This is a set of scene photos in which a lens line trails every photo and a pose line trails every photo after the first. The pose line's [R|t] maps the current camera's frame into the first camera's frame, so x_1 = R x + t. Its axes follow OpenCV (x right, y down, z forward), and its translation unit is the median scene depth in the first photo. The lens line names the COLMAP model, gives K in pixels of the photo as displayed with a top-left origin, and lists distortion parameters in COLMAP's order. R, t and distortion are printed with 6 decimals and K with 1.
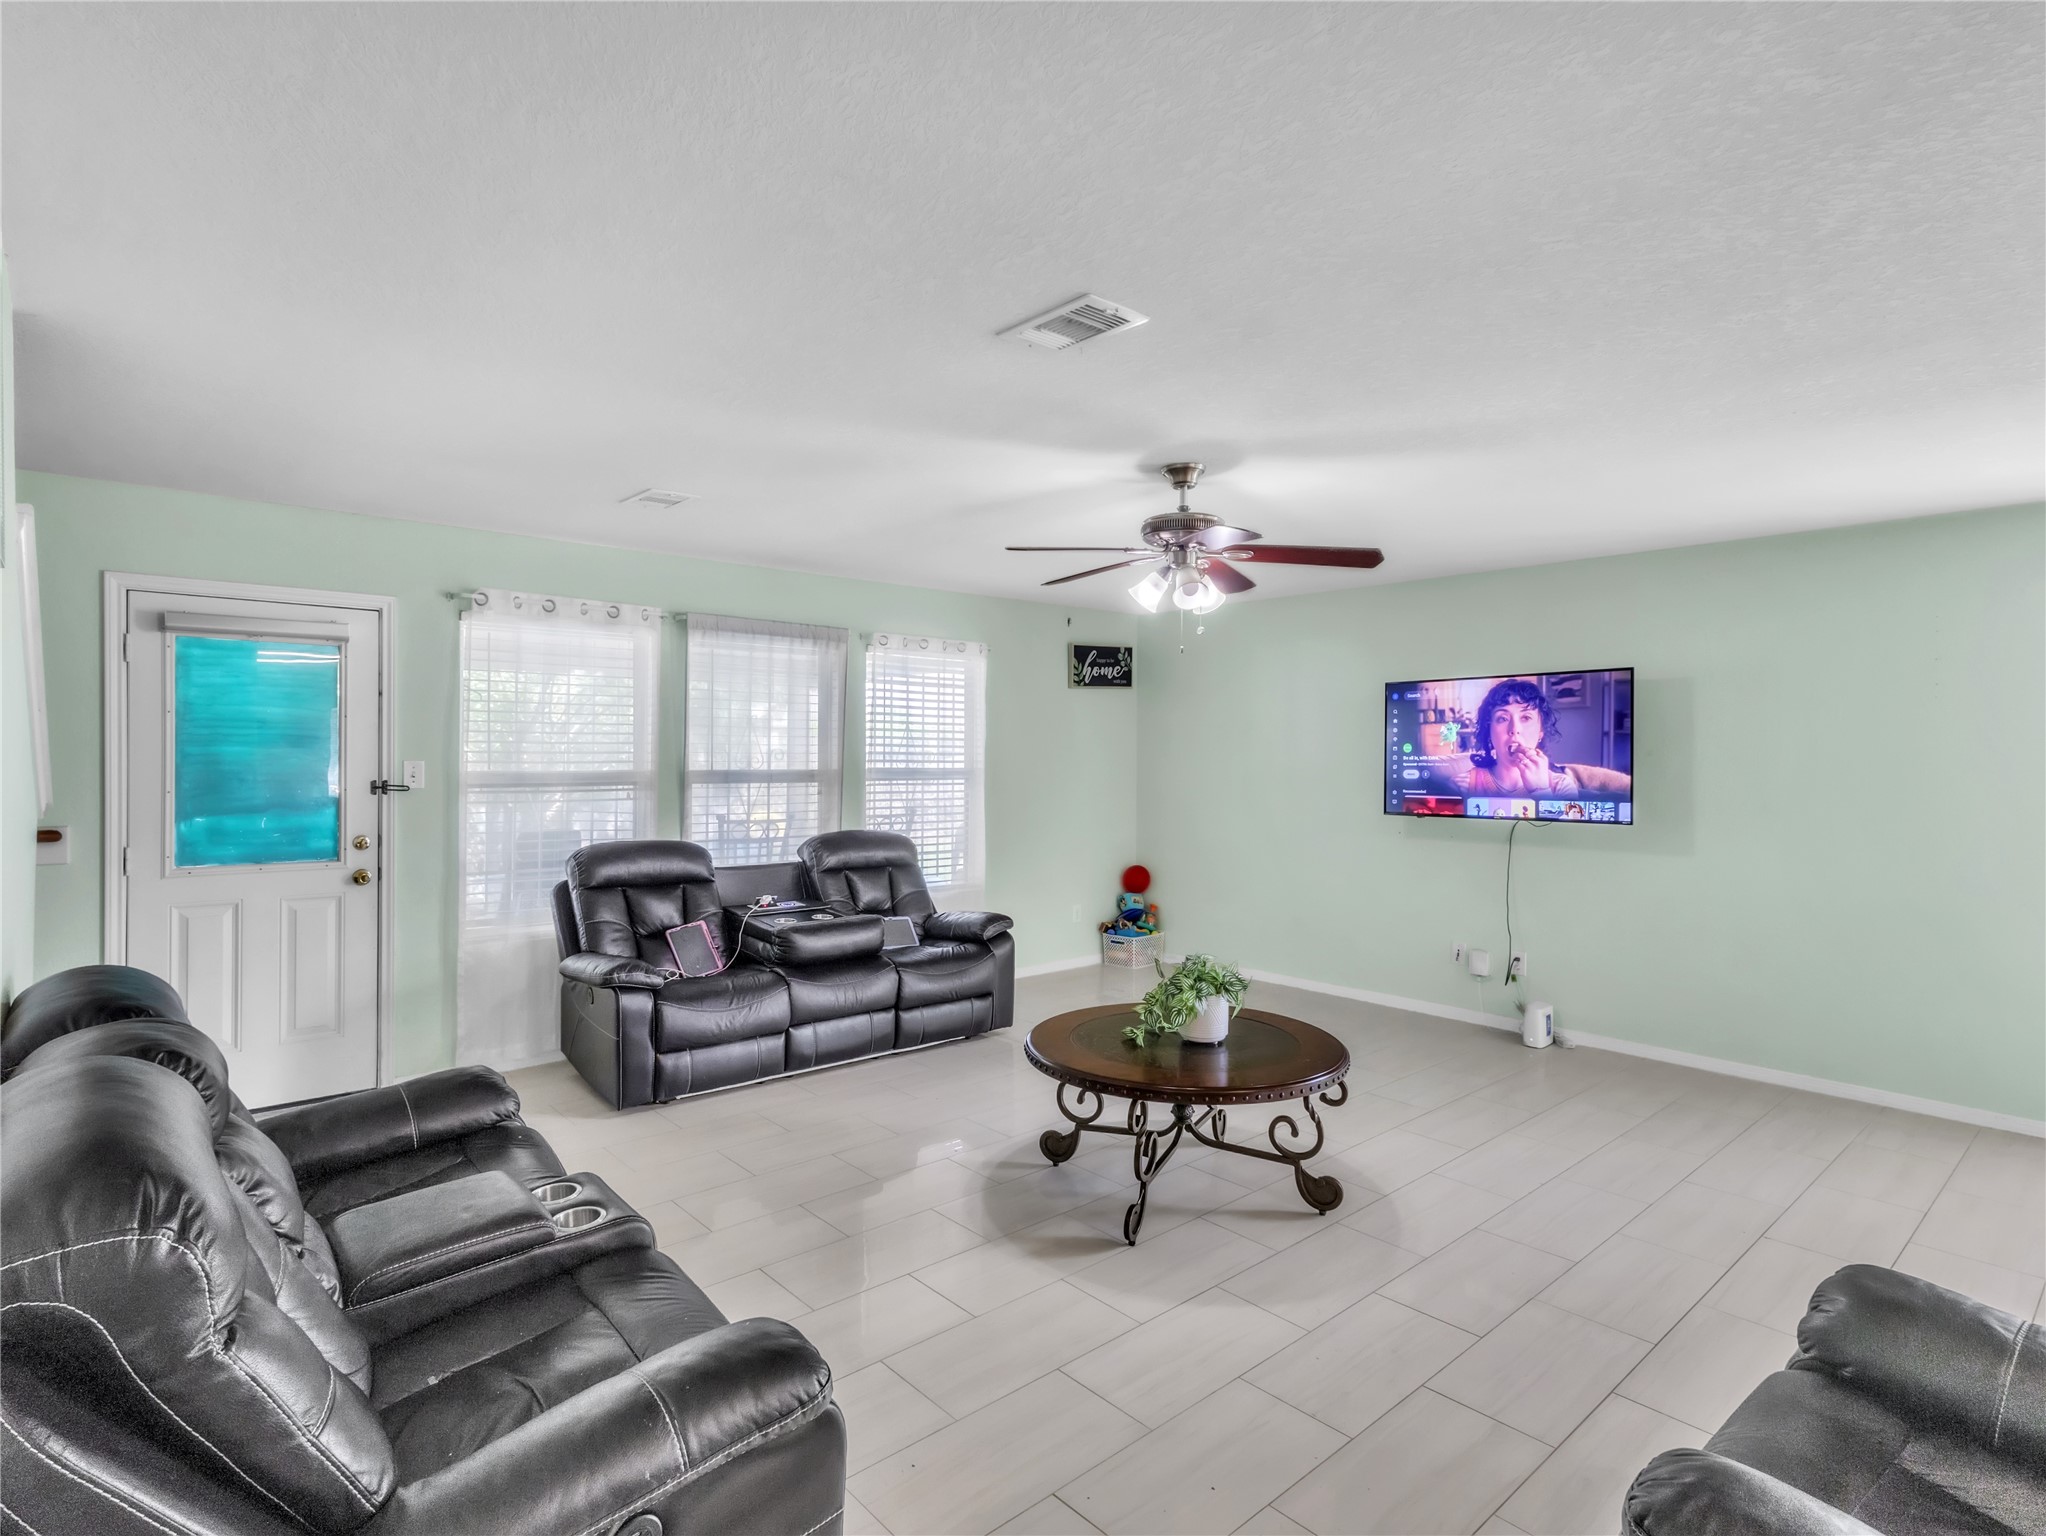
lens RADIAL K [[1063.7, 0, 1021.0], [0, 1063.7, 754.4], [0, 0, 1]] dist [-0.006788, -0.001086]
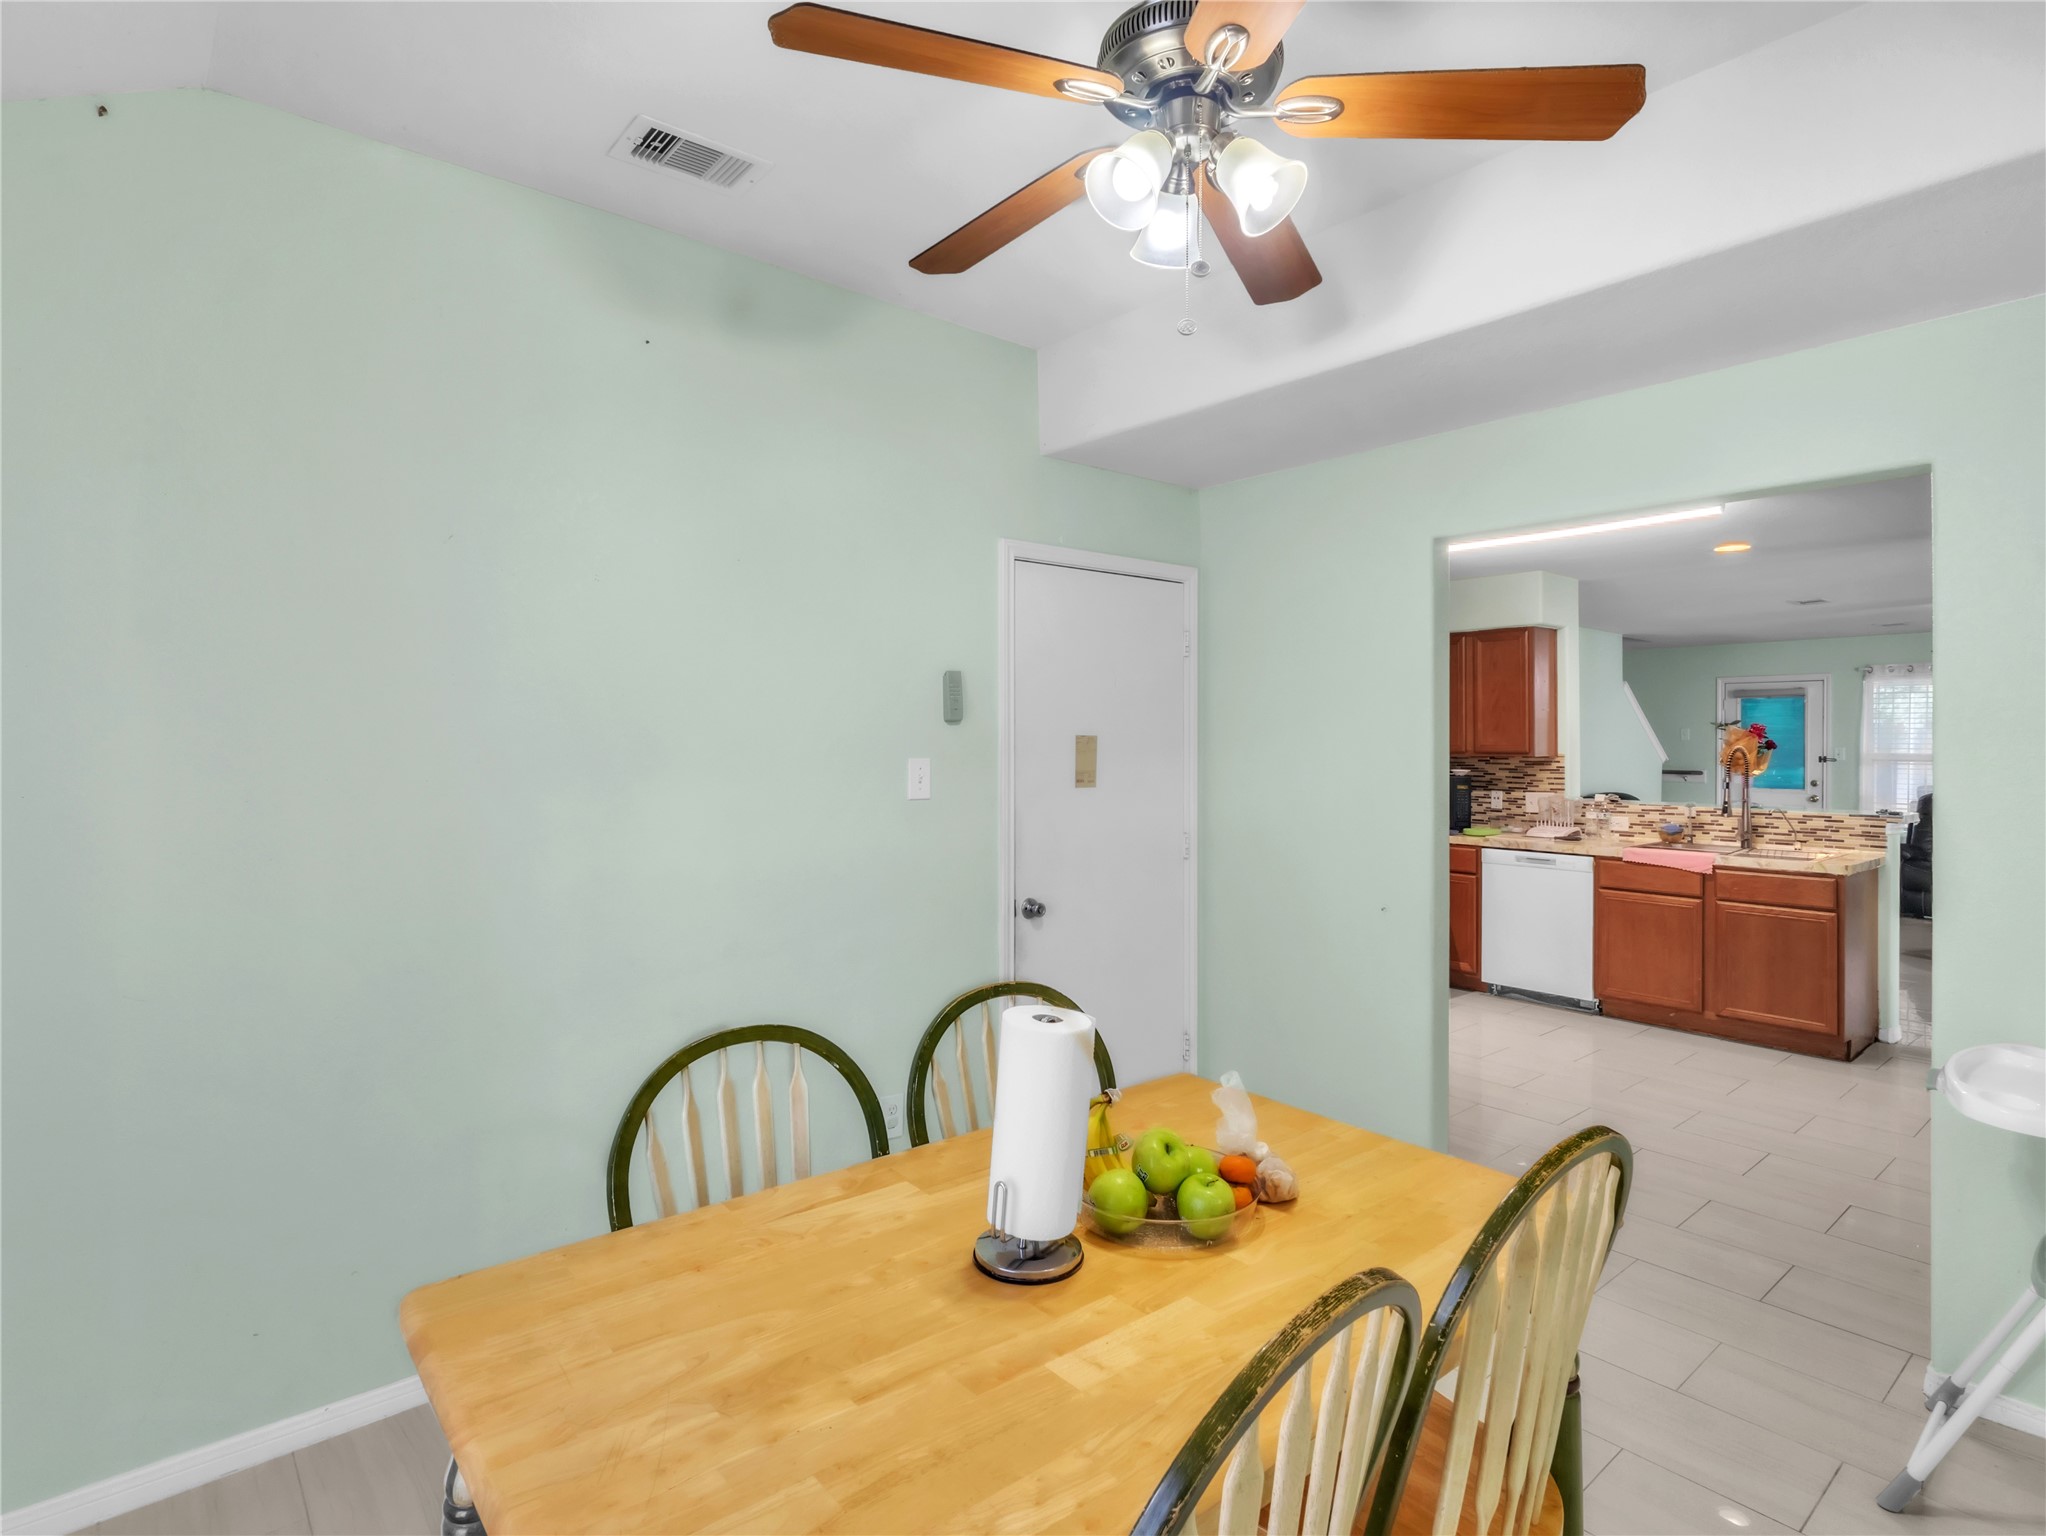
lens RADIAL K [[1063.7, 0, 1018.4], [0, 1063.7, 748.7], [0, 0, 1]] dist [-0.006788, -0.001086]
pose [[-0.033439, 0.003033, -0.999436, 1.697178], [-0.003544, 0.999989, 0.003154, 0.007432], [0.999434, 0.003648, -0.033428, -0.627903]]
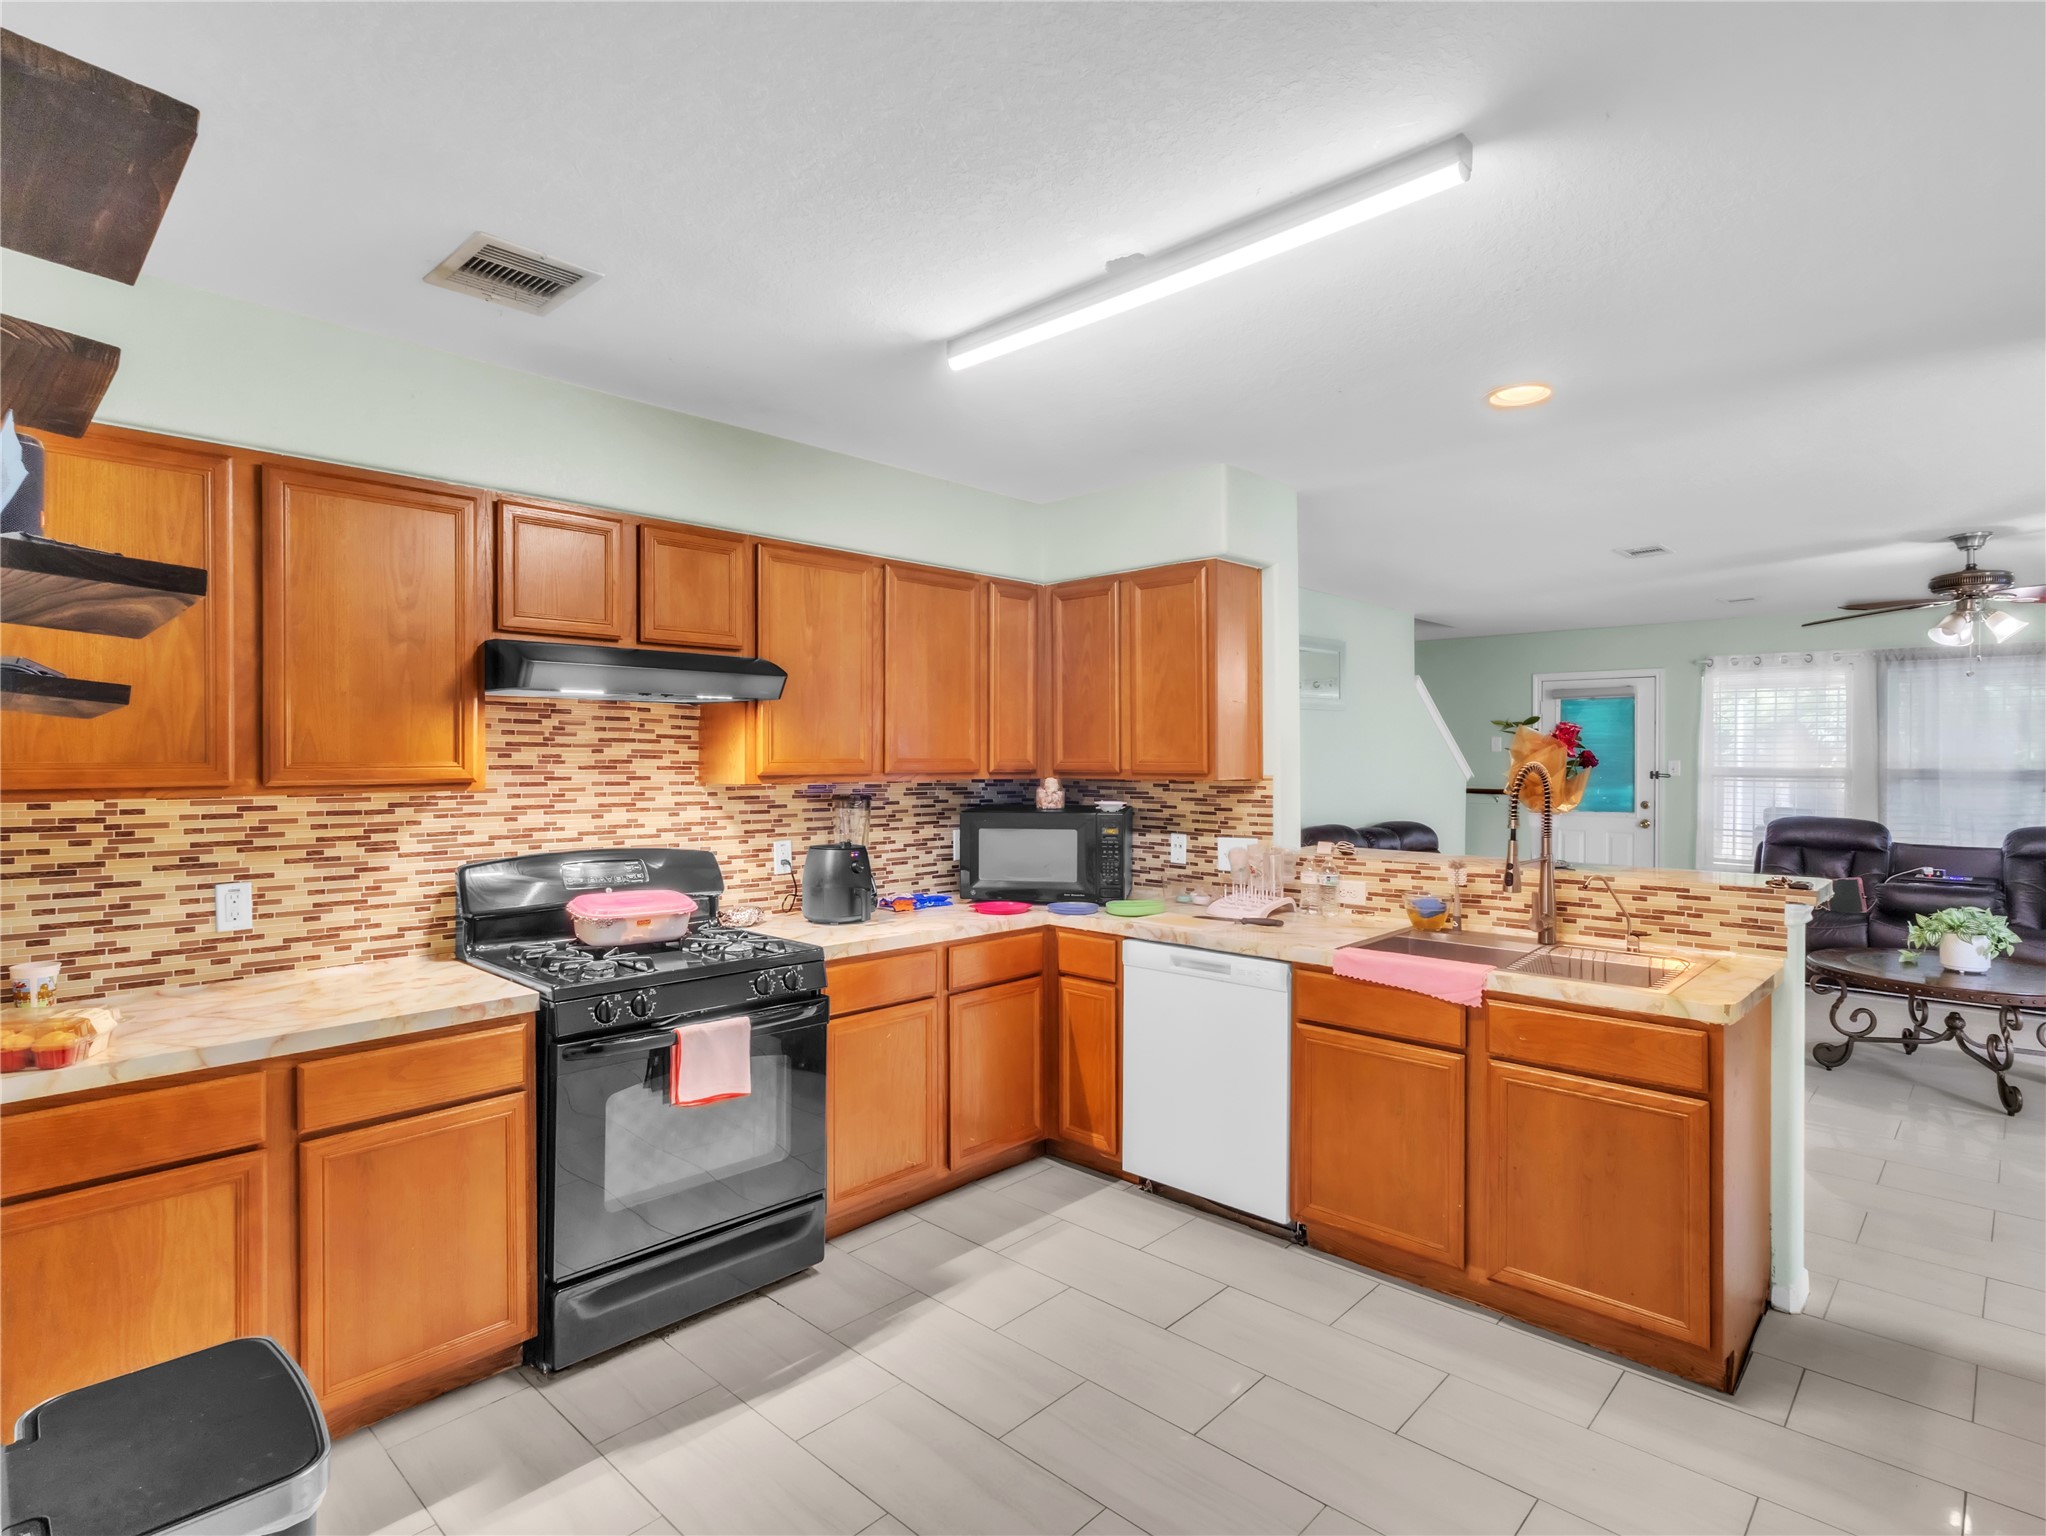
lens RADIAL K [[1063.7, 0, 1024.8], [0, 1063.7, 767.2], [0, 0, 1]] dist [-0.006788, -0.001086]
pose [[0.088099, 0.008096, -0.996079, 1.093753], [0.000787, 0.999966, 0.008197, 0.002881], [0.996111, -0.001506, 0.088089, -0.220984]]
